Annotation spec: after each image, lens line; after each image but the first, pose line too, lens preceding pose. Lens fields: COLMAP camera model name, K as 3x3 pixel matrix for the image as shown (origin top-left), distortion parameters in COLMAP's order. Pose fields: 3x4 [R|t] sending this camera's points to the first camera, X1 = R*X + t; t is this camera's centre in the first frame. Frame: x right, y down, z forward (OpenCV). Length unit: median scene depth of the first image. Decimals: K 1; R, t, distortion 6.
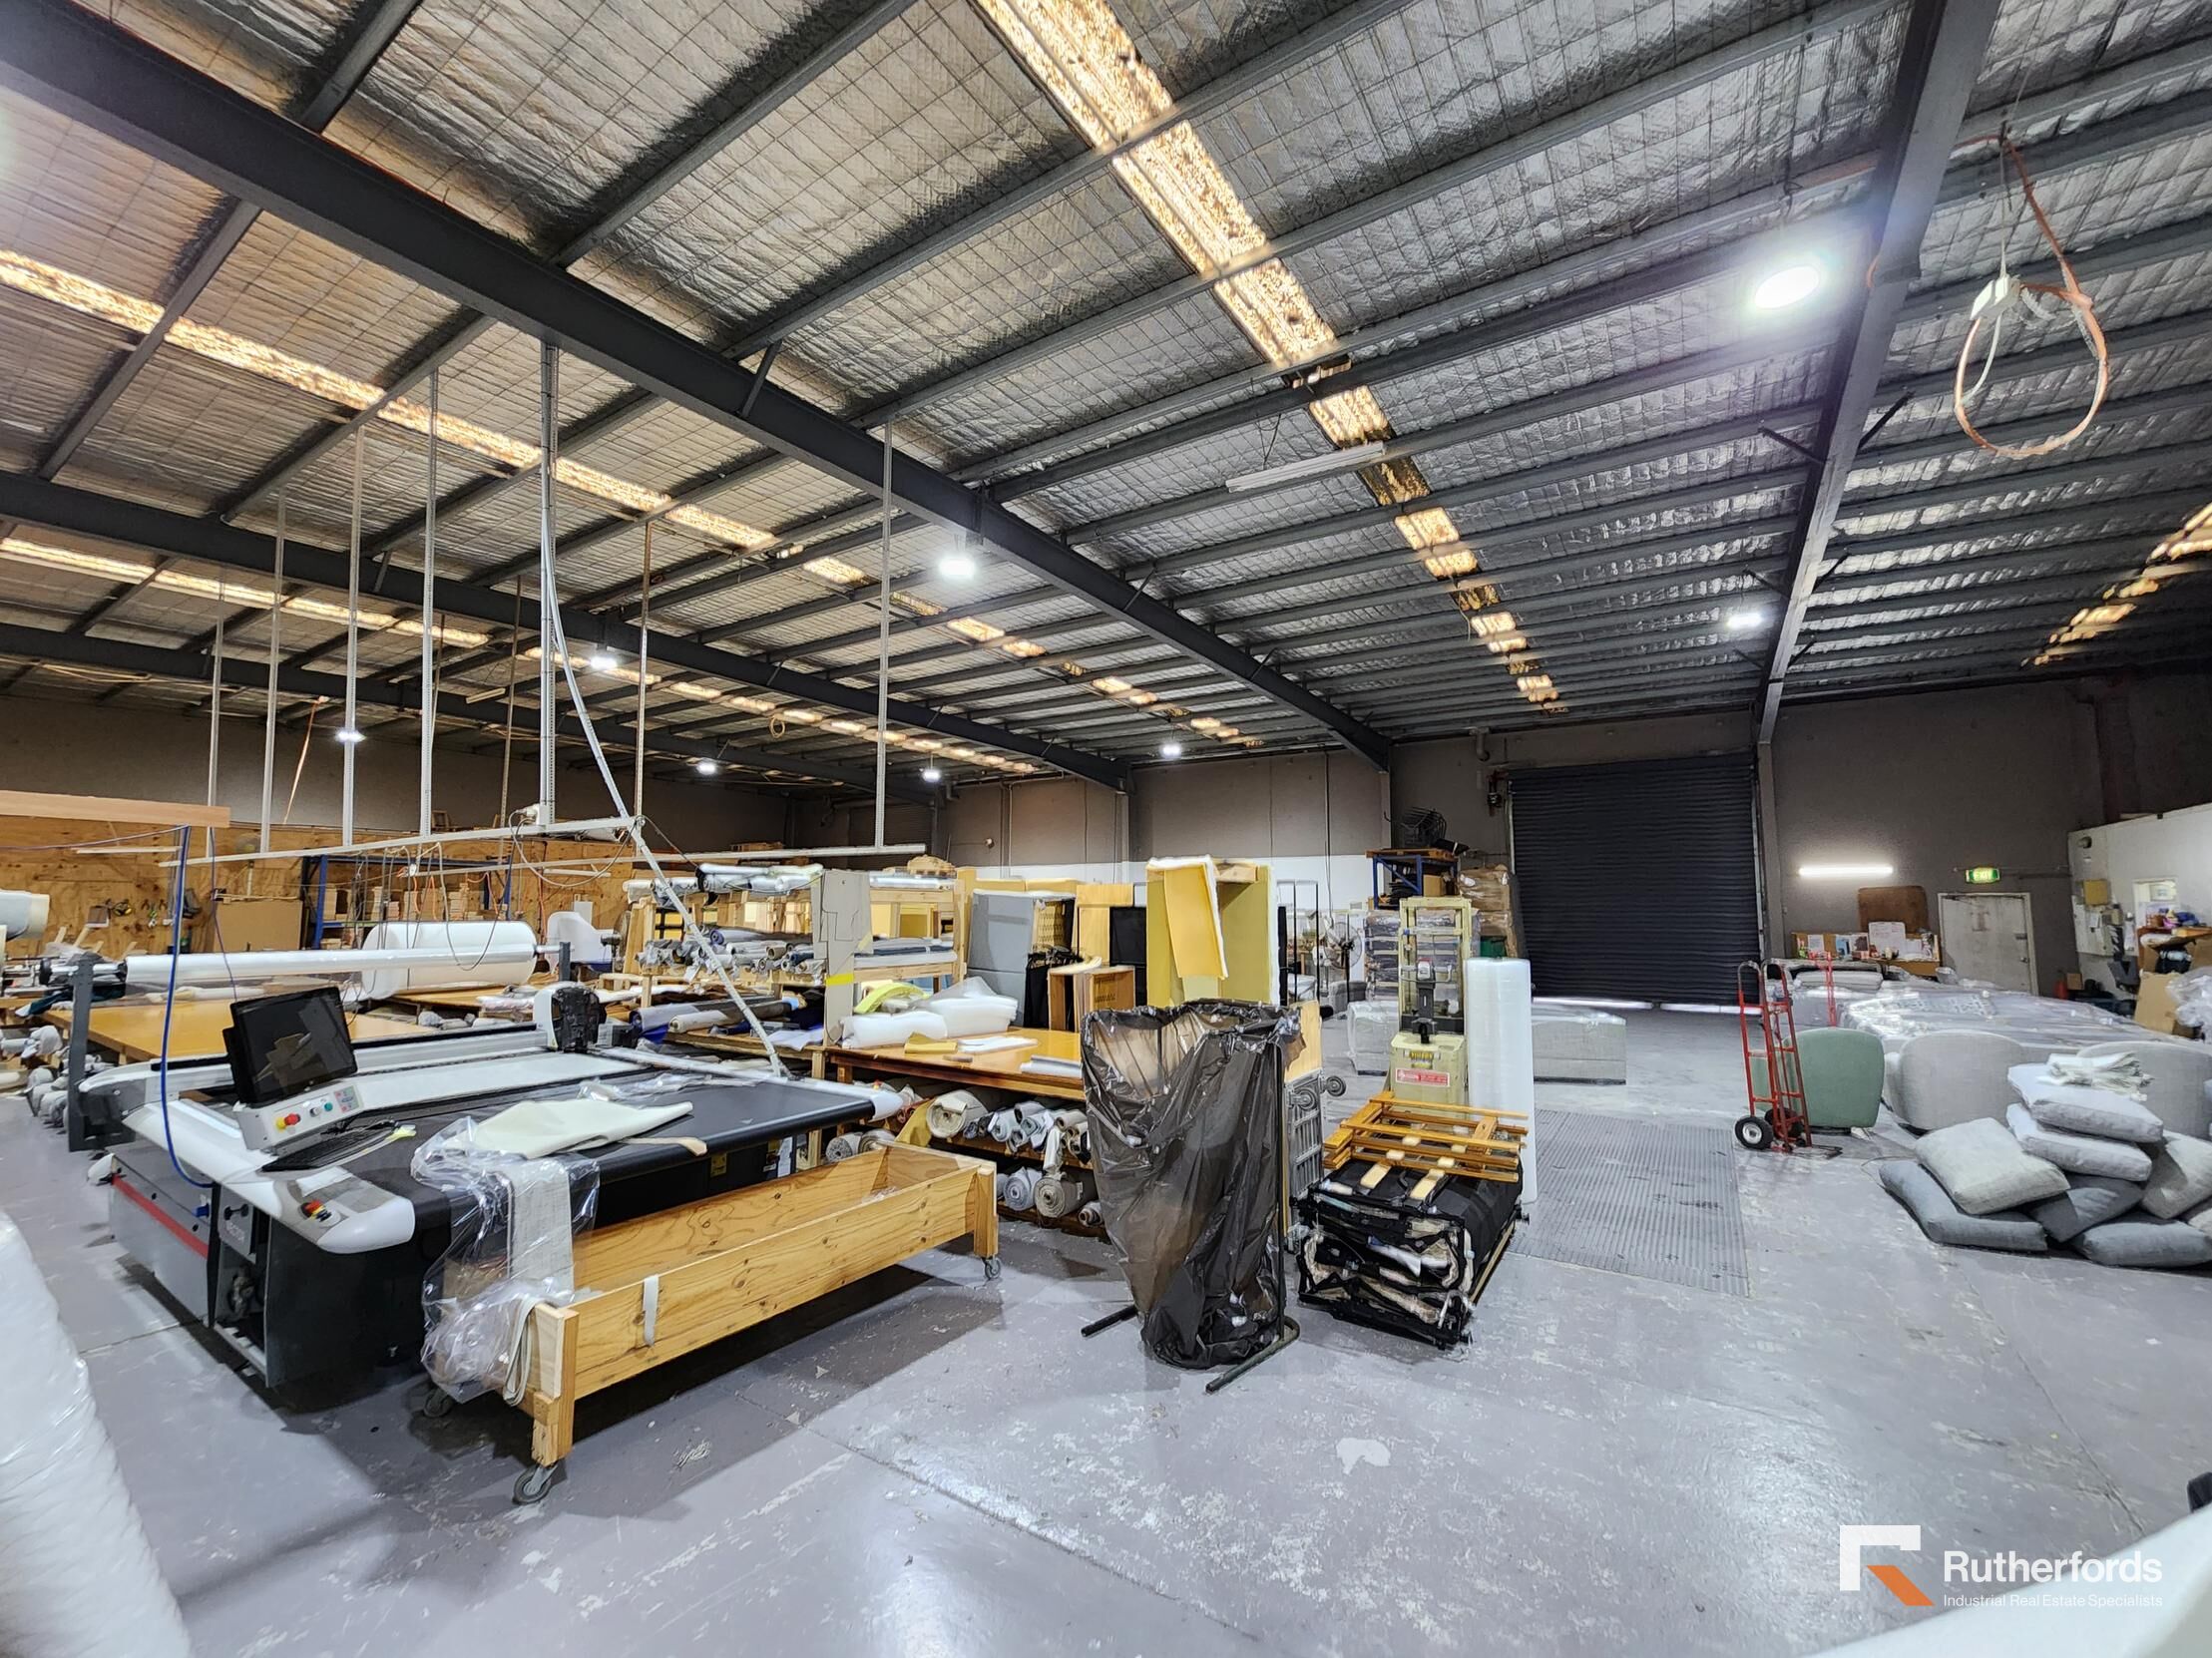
lens RADIAL K [[905.9, 0, 1110.2], [0, 905.9, 830.5], [0, 0, 1]] dist [0.013248, -0.000275]
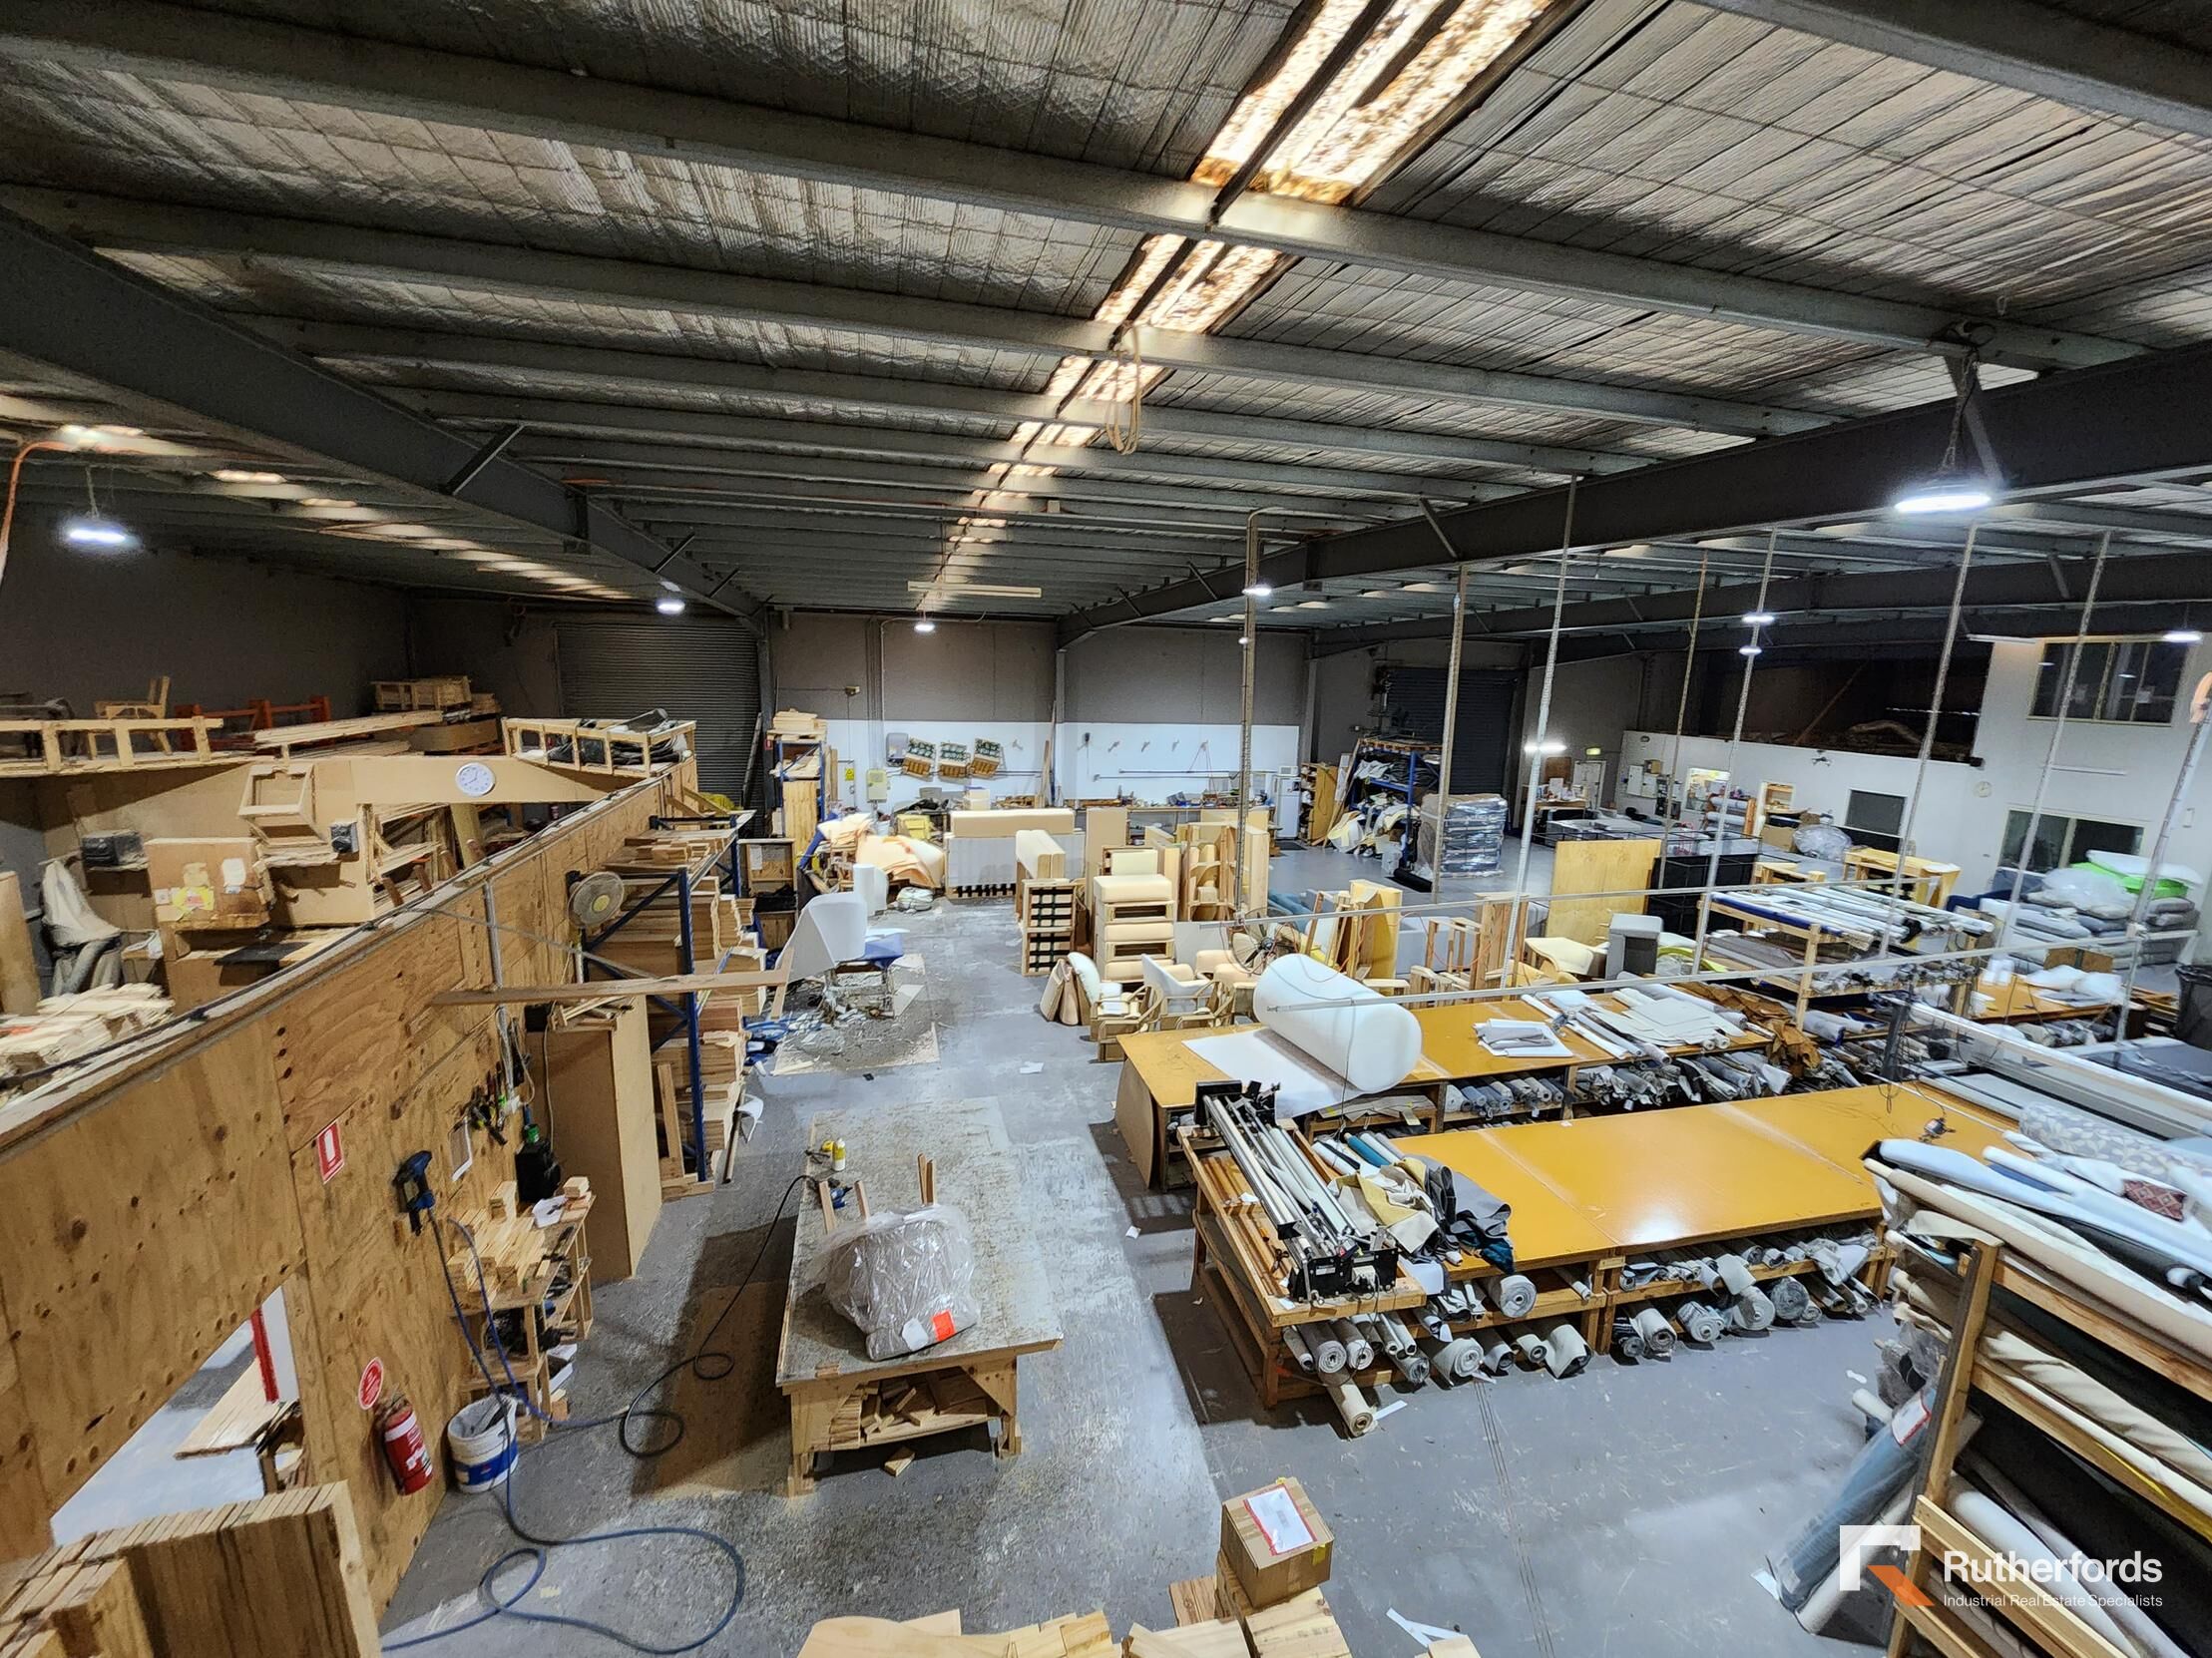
lens RADIAL K [[905.9, 0, 1111.1], [0, 905.9, 847.7], [0, 0, 1]] dist [0.013248, -0.000275]
pose [[0.668887, -0.126268, 0.732562, -1.068875], [-0.089991, 0.964466, 0.248409, -0.132663], [-0.737897, -0.232082, 0.633756, 0.506138]]
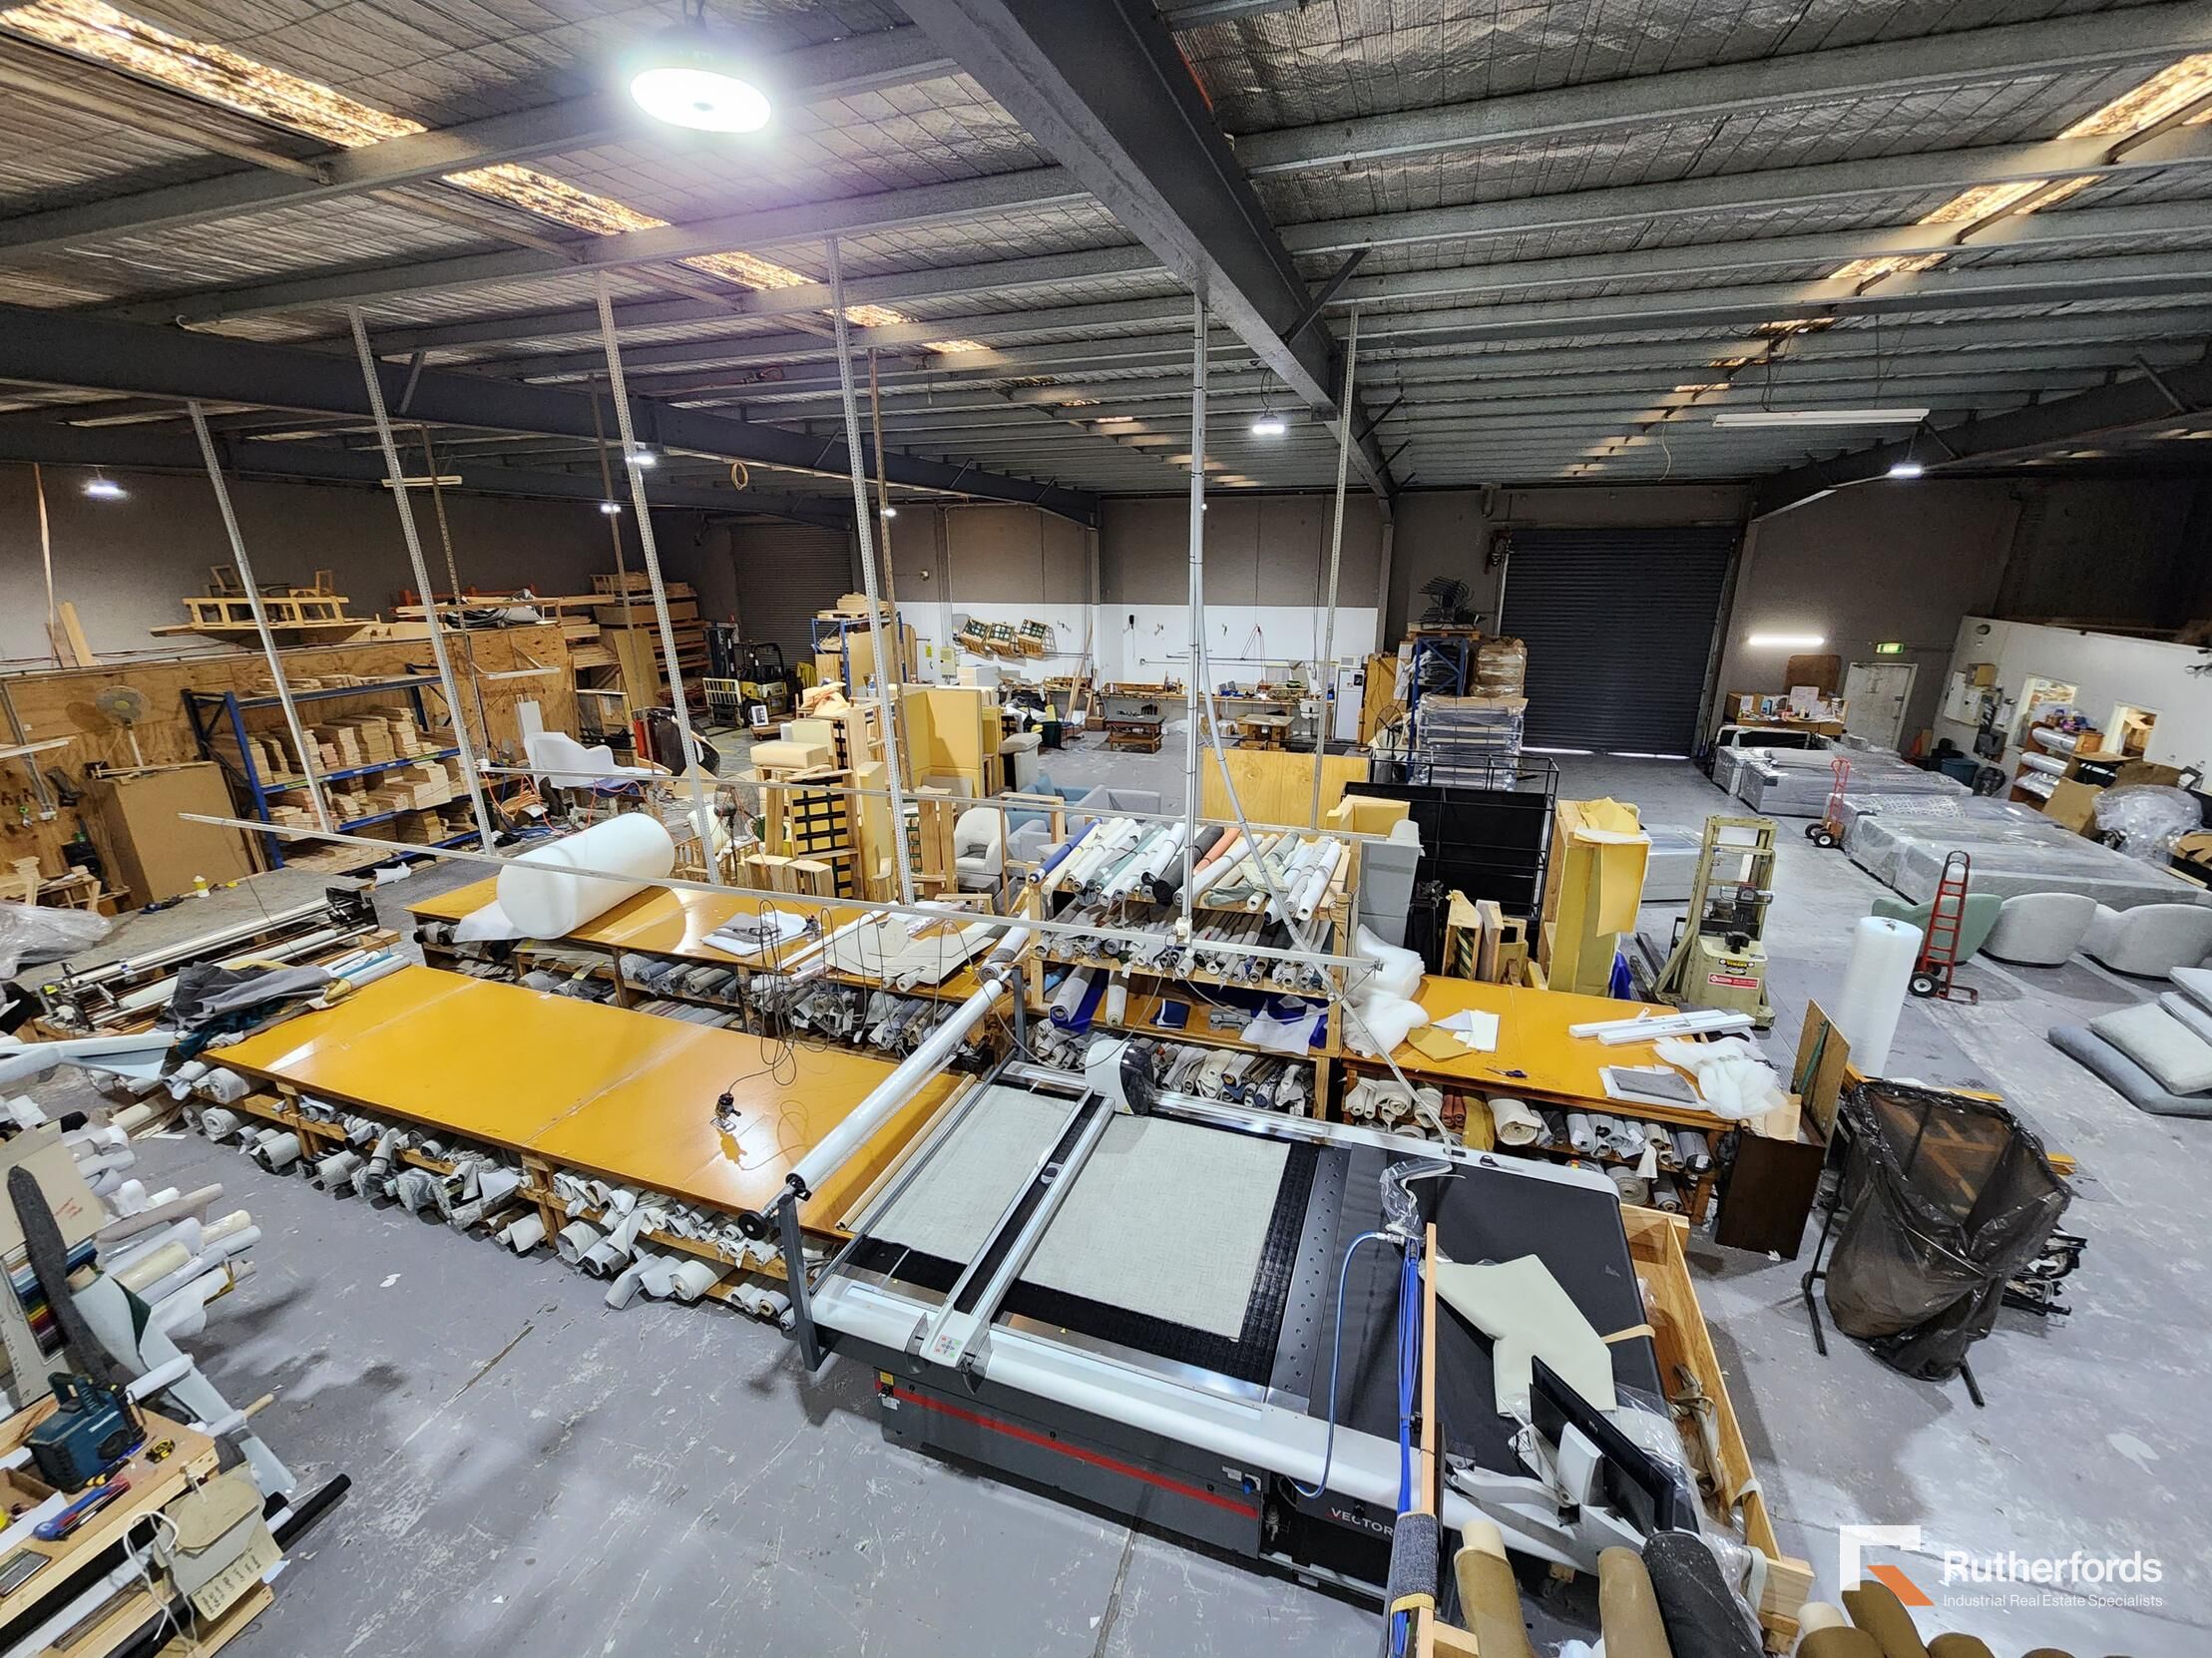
lens RADIAL K [[905.9, 0, 1110.1], [0, 905.9, 836.4], [0, 0, 1]] dist [0.013248, -0.000275]
pose [[0.966561, -0.085611, 0.241724, -0.345673], [-0.014365, 0.923071, 0.384361, -0.169220], [-0.256034, -0.374980, 0.890975, 0.099533]]
